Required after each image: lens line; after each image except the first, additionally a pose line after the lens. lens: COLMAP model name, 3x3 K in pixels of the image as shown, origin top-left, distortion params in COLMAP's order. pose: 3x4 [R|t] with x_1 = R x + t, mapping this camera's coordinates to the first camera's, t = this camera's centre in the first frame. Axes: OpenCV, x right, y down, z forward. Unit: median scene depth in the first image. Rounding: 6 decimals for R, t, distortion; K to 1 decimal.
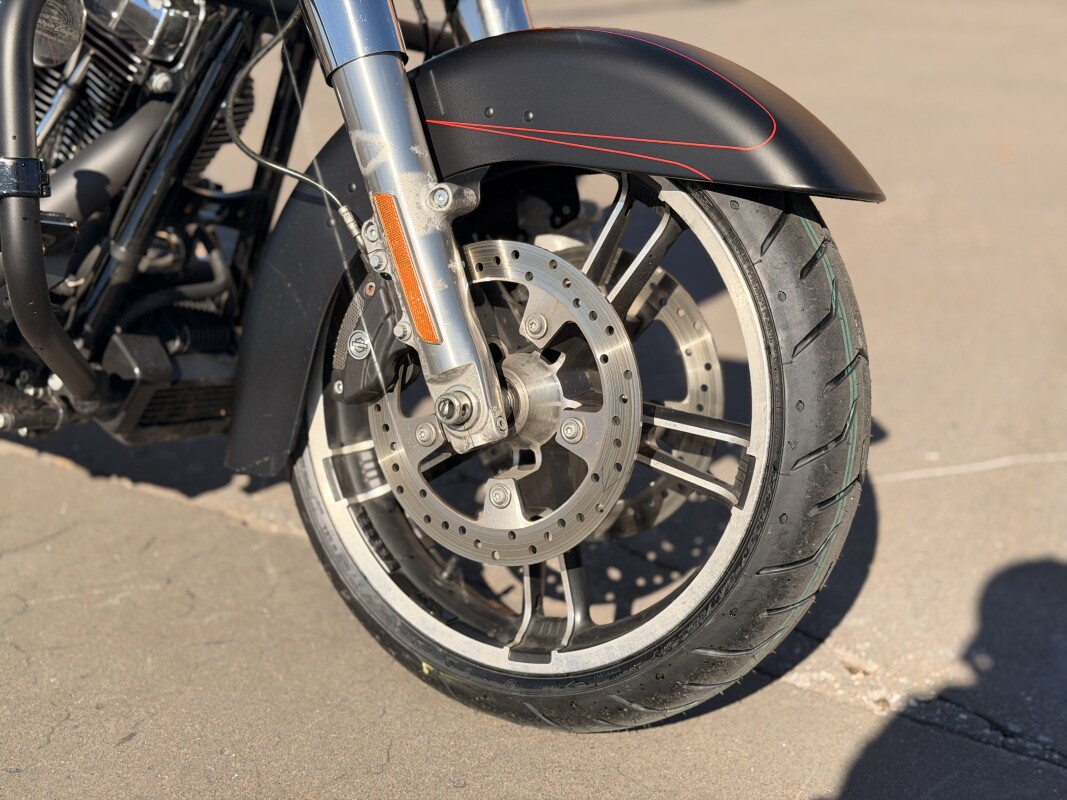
lens RADIAL K [[1481.8, 0, 503.2], [0, 1481.8, 403.1], [0, 0, 1]] dist [-0.116766, 1.598957]
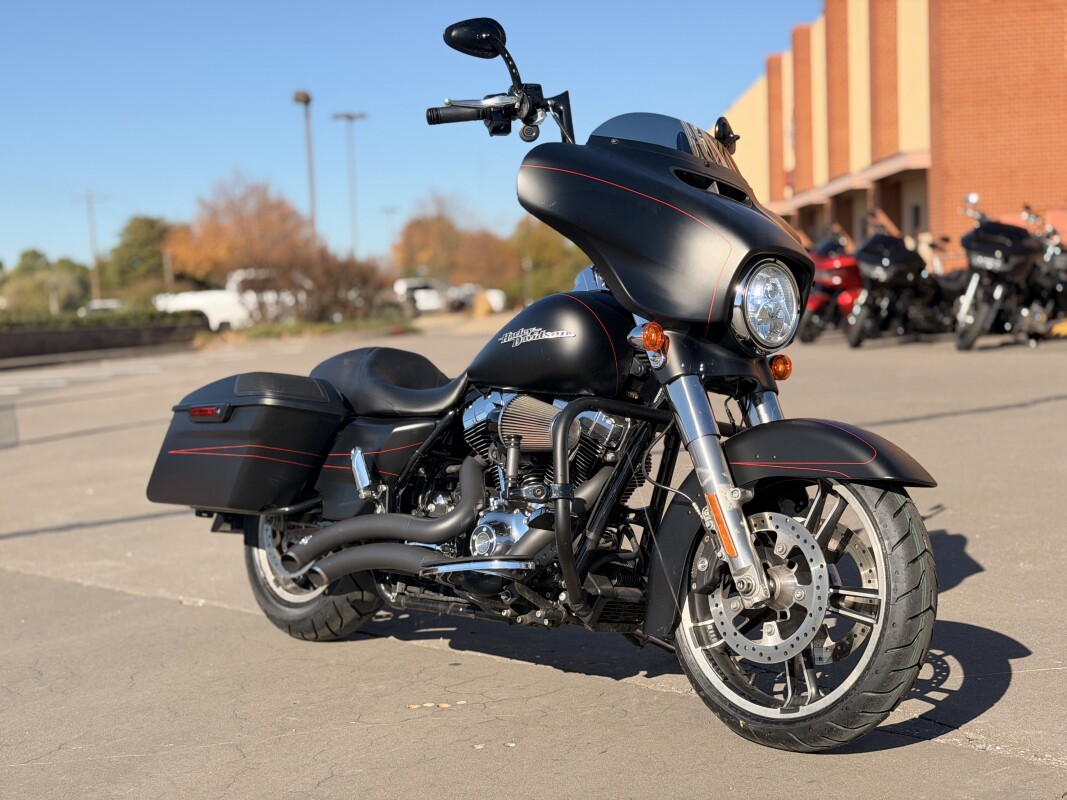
lens RADIAL K [[1481.8, 0, 503.2], [0, 1481.8, 403.1], [0, 0, 1]] dist [-0.116766, 1.598957]
pose [[0.966987, -0.062475, -0.247047, 0.172203], [-0.009499, 0.959969, -0.279944, 0.345855], [0.254647, 0.273049, 0.927685, -1.167235]]
